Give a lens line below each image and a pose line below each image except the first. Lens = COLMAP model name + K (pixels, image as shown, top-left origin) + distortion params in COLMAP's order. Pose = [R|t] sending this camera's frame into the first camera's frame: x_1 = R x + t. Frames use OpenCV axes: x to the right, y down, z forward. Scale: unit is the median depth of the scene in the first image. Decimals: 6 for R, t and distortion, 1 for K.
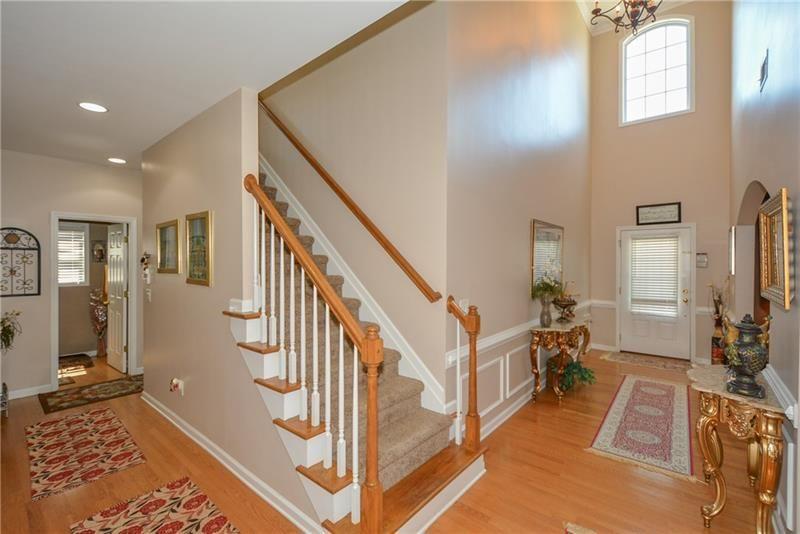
lens RADIAL K [[354.4, 0, 401.3], [0, 354.4, 264.2], [0, 0, 1]] dist [-0.000611, -0.000373]
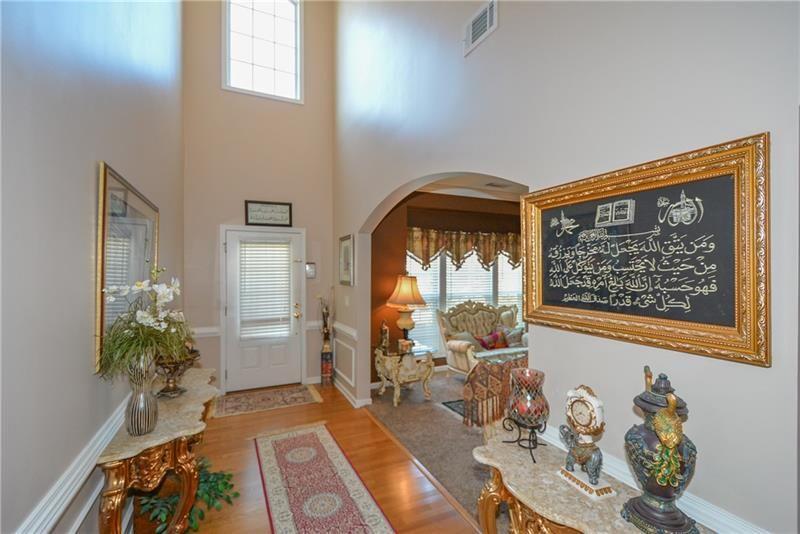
lens RADIAL K [[354.4, 0, 399.1], [0, 354.4, 272.4], [0, 0, 1]] dist [-0.000611, -0.000373]
pose [[0.435437, -0.003211, 0.900213, 0.122054], [0.010595, 0.999943, -0.001558, -0.001986], [-0.900157, 0.010216, 0.435446, 0.387381]]
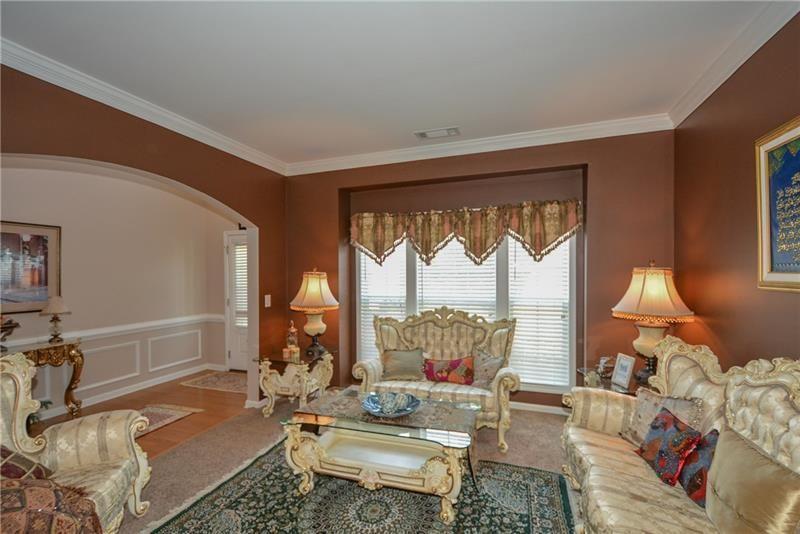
lens RADIAL K [[354.4, 0, 397.1], [0, 354.4, 275.0], [0, 0, 1]] dist [-0.000611, -0.000373]
pose [[0.941835, -0.011503, 0.335879, 0.787752], [0.013075, 0.999912, -0.002420, 0.014208], [-0.335822, 0.006671, 0.941902, 0.014959]]
